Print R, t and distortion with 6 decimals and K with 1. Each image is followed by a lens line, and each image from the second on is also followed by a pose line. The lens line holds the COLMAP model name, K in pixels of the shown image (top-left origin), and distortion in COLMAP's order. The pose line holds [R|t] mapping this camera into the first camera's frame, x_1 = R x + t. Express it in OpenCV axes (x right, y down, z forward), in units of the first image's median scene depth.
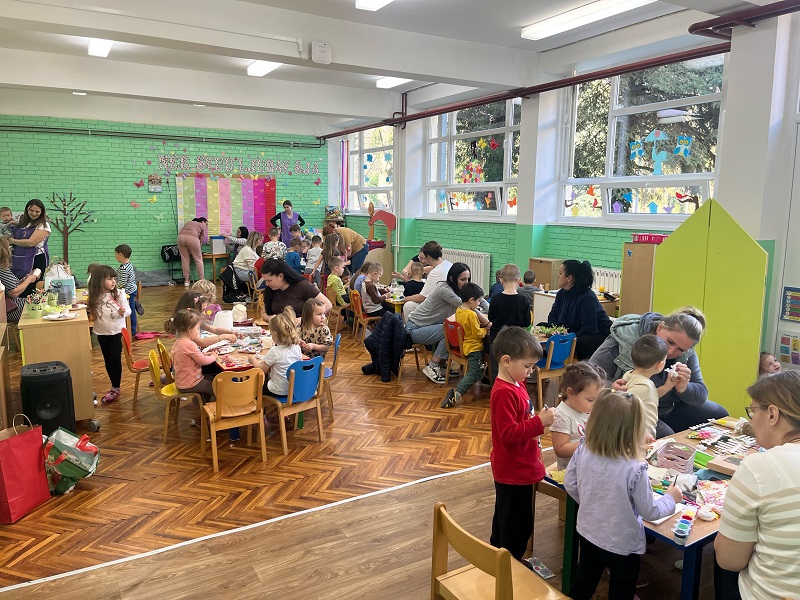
lens RADIAL K [[596.9, 0, 399.2], [0, 596.9, 283.3], [0, 0, 1]] dist [0.085454, -0.114566]
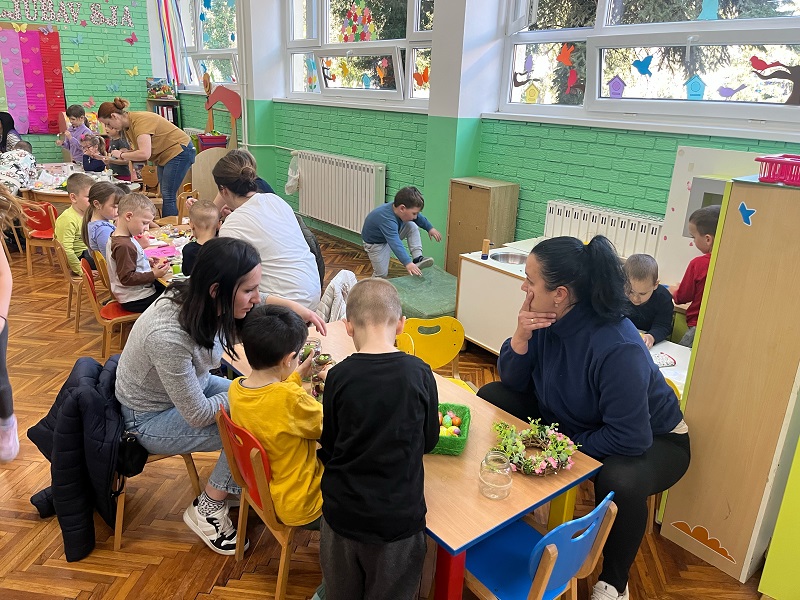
lens RADIAL K [[596.9, 0, 399.2], [0, 596.9, 283.3], [0, 0, 1]] dist [0.085454, -0.114566]
pose [[0.988469, -0.021950, 0.149824, 0.081179], [-0.005669, 0.983380, 0.181471, -0.046496], [-0.151317, -0.180228, 0.971916, 0.431183]]
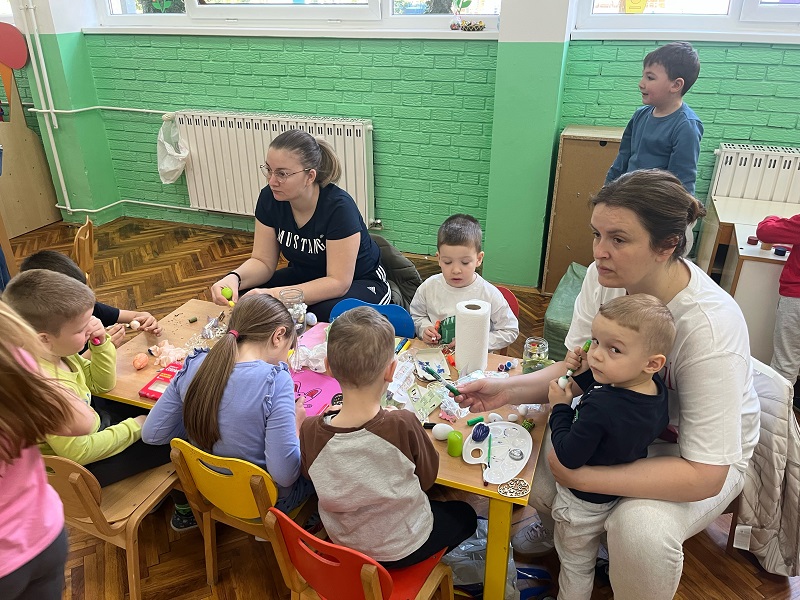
lens RADIAL K [[596.9, 0, 399.2], [0, 596.9, 283.3], [0, 0, 1]] dist [0.085454, -0.114566]
pose [[0.772437, -0.289133, 0.565458, -0.110709], [0.101065, 0.934973, 0.340017, -0.093817], [-0.626998, -0.205494, 0.751429, 0.734597]]
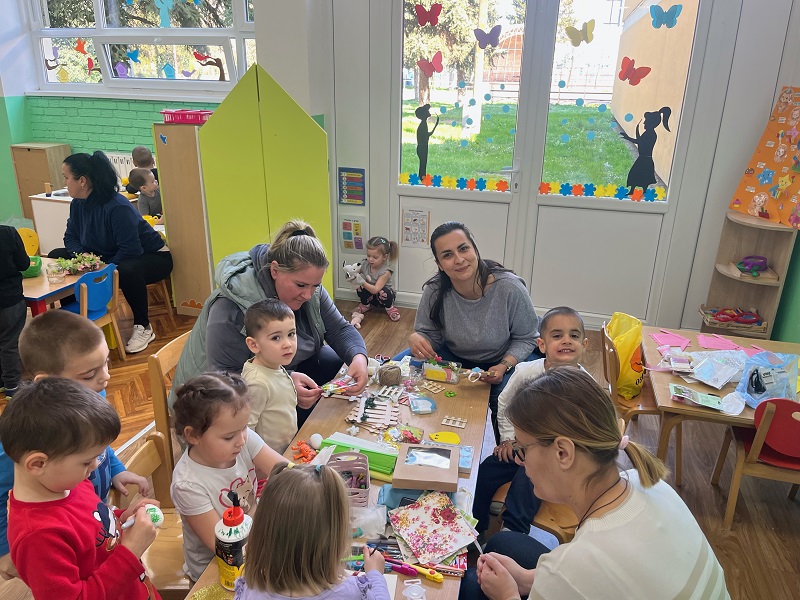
lens RADIAL K [[596.9, 0, 399.2], [0, 596.9, 283.3], [0, 0, 1]] dist [0.085454, -0.114566]
pose [[0.710973, -0.236642, 0.662207, 0.032264], [0.085072, 0.963706, 0.253047, -0.026607], [-0.698054, -0.123574, 0.705301, 0.154211]]
